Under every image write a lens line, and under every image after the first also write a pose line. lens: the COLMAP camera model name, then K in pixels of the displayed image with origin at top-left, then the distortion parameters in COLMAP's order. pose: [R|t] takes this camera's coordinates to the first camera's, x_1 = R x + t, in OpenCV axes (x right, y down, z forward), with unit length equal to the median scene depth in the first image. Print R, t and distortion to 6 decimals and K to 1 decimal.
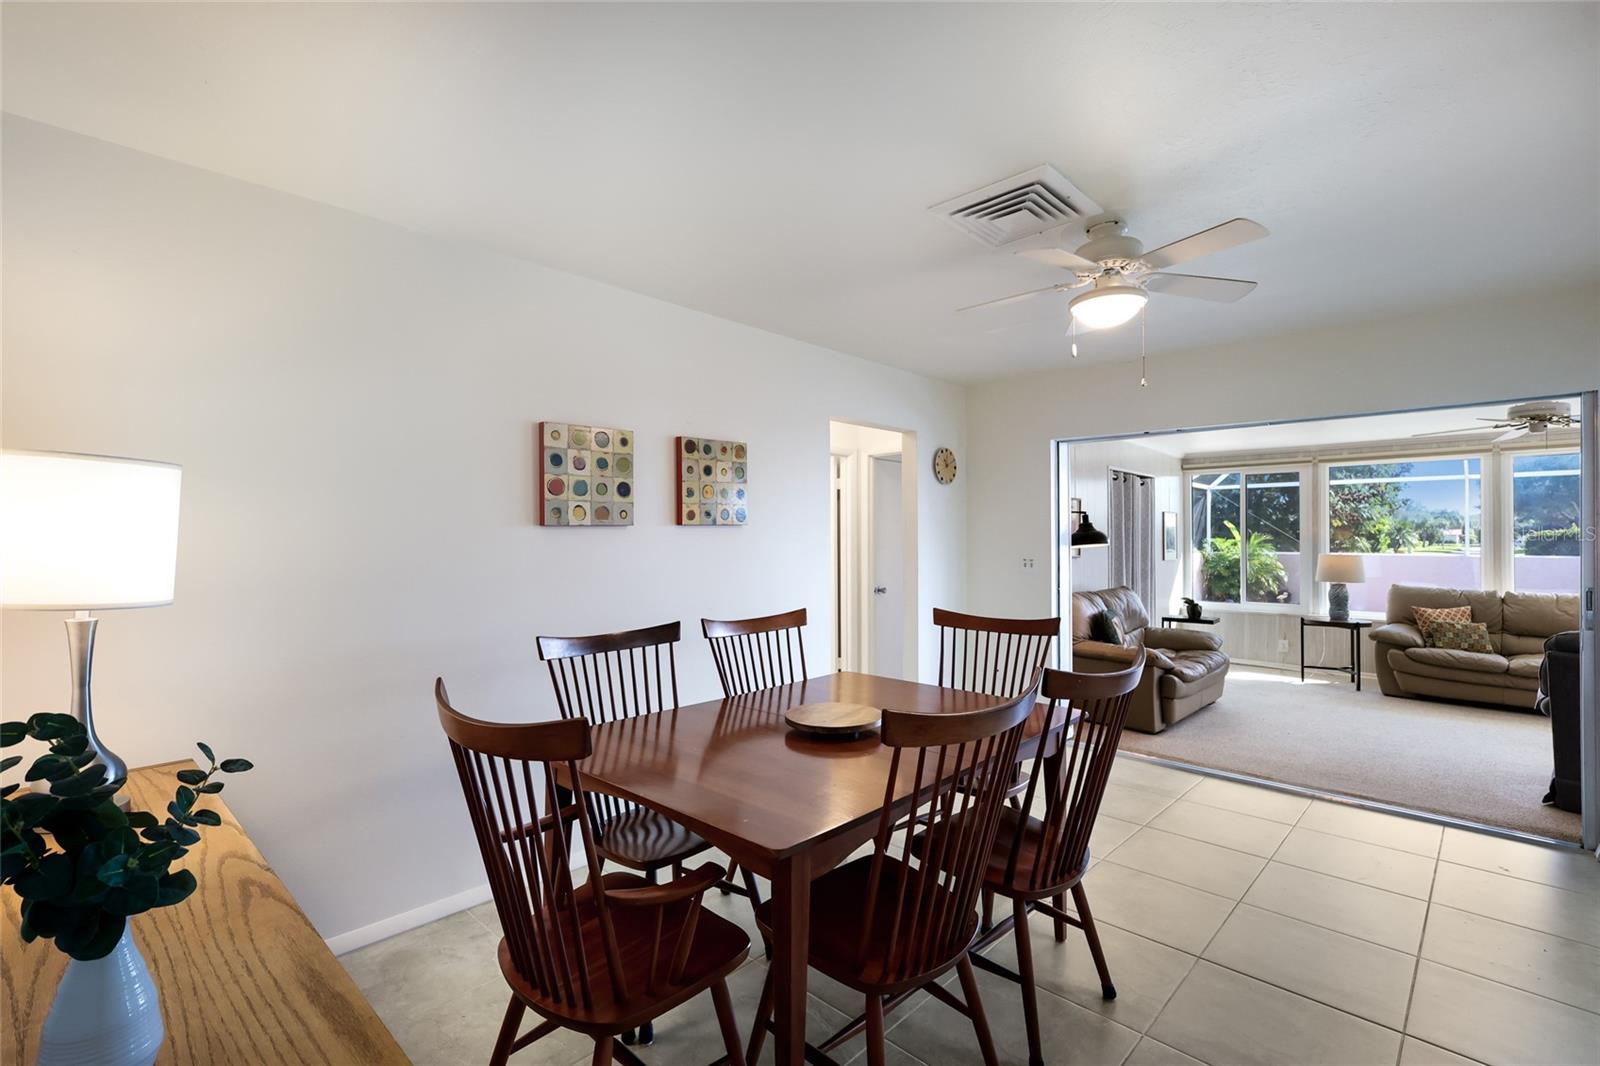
lens RADIAL K [[719.1, 0, 800.0], [0, 719.1, 533.0], [0, 0, 1]] dist [0.000906, 0.000081]
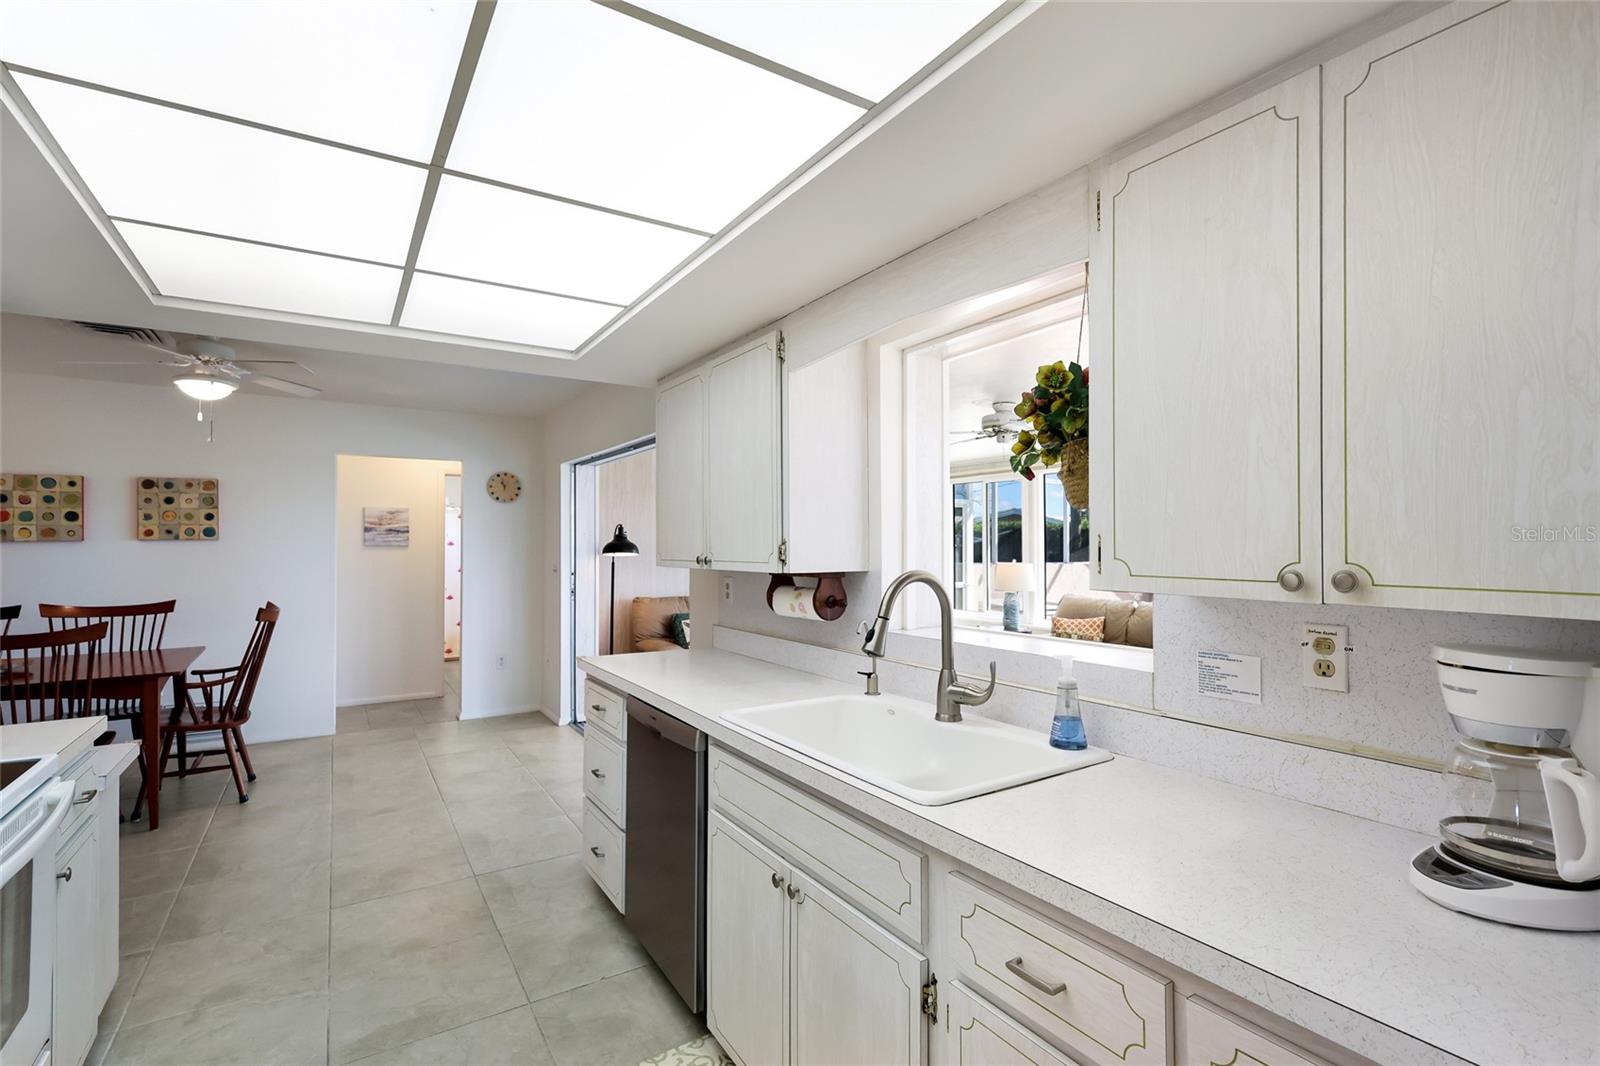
lens RADIAL K [[744.8, 0, 807.3], [0, 744.8, 531.4], [0, 0, 1]] dist [0.002345, 0.000490]
pose [[0.972500, -0.007571, -0.232780, 1.447789], [0.004760, 0.999909, -0.012636, -0.003124], [0.232855, 0.011181, 0.972447, -0.118336]]
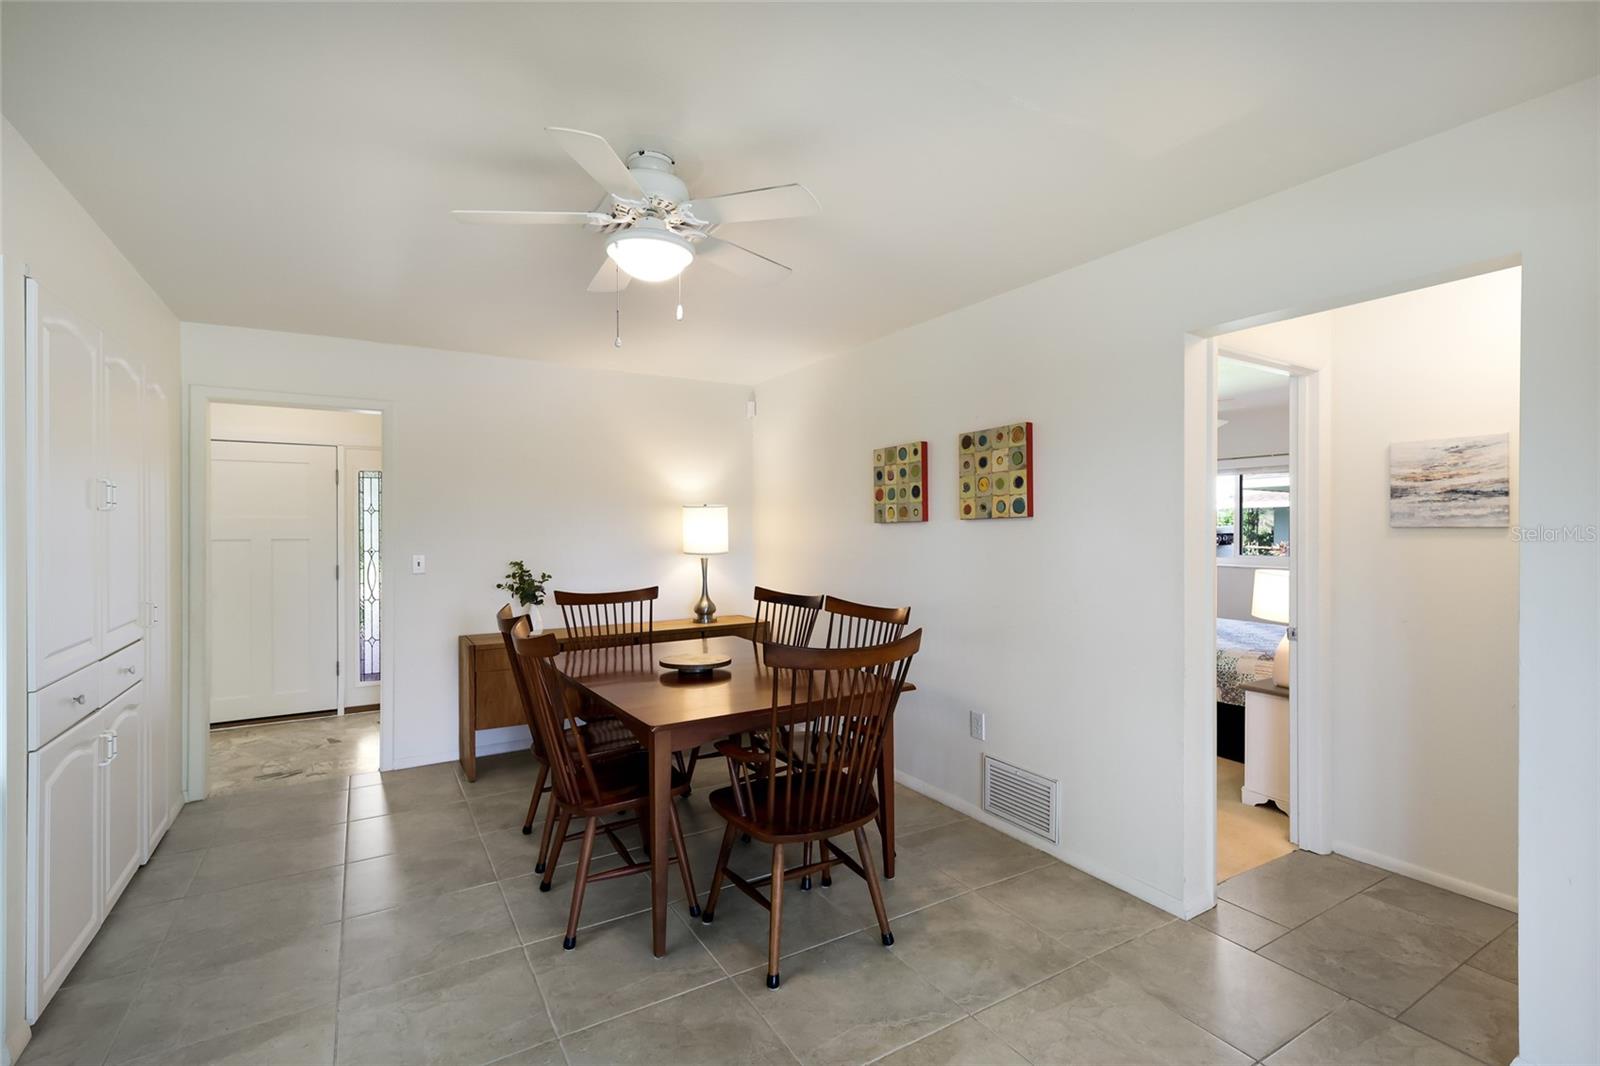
lens RADIAL K [[719.1, 0, 800.0], [0, 719.1, 533.0], [0, 0, 1]] dist [0.000906, 0.000081]
pose [[-0.254854, 0.002279, -0.966977, 0.899156], [0.005543, 0.999984, 0.000896, 0.006412], [0.966964, -0.005131, -0.254862, 1.037081]]
